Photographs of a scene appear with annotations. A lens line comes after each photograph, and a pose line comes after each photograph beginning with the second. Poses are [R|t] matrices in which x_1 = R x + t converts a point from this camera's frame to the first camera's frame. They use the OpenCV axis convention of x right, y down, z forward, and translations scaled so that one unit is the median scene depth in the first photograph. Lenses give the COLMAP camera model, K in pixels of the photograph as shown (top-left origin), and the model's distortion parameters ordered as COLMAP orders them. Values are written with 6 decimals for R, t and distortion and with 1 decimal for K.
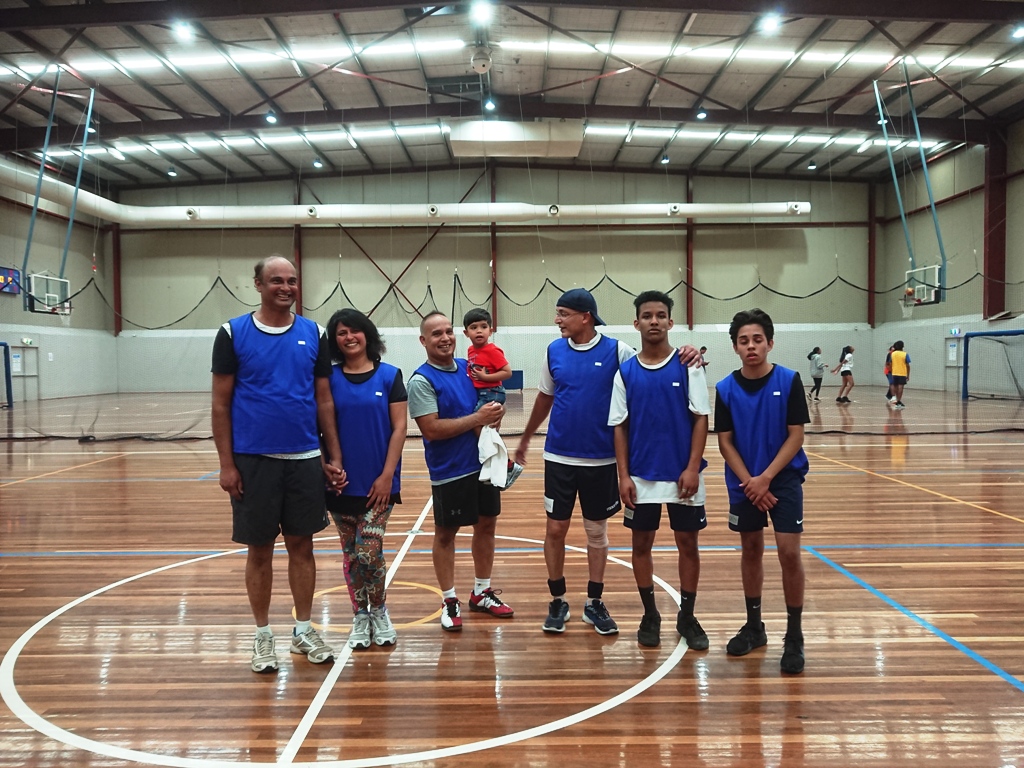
lens RADIAL K [[768.4, 0, 512.0], [0, 768.4, 384.0], [0, 0, 1]] dist [-0.005529, 0.004984]
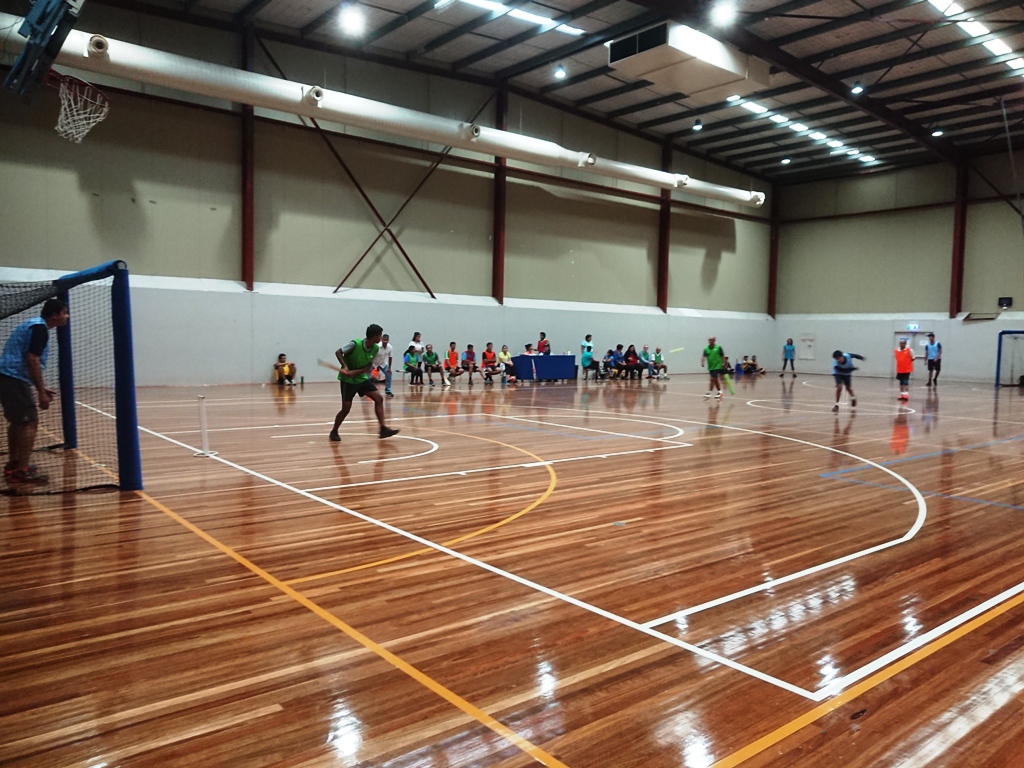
lens RADIAL K [[768.4, 0, 512.0], [0, 768.4, 384.0], [0, 0, 1]] dist [-0.005529, 0.004984]
pose [[0.775815, -0.013155, 0.630823, -0.572518], [-0.006686, 0.999555, 0.029067, -0.010459], [-0.630925, -0.026769, 0.775382, 0.437808]]
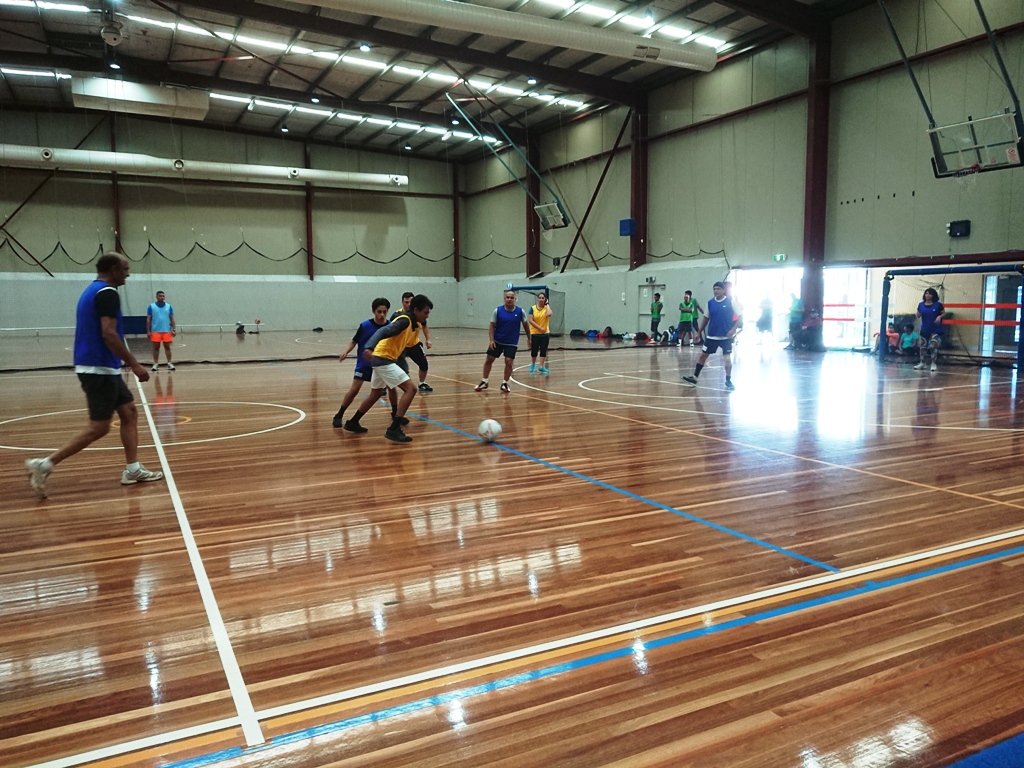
lens RADIAL K [[768.4, 0, 512.0], [0, 768.4, 384.0], [0, 0, 1]] dist [-0.005529, 0.004984]
pose [[0.888524, -0.043318, 0.456780, -0.037057], [0.012073, 0.997396, 0.071101, 0.007088], [-0.458671, -0.057660, 0.886734, -0.185894]]
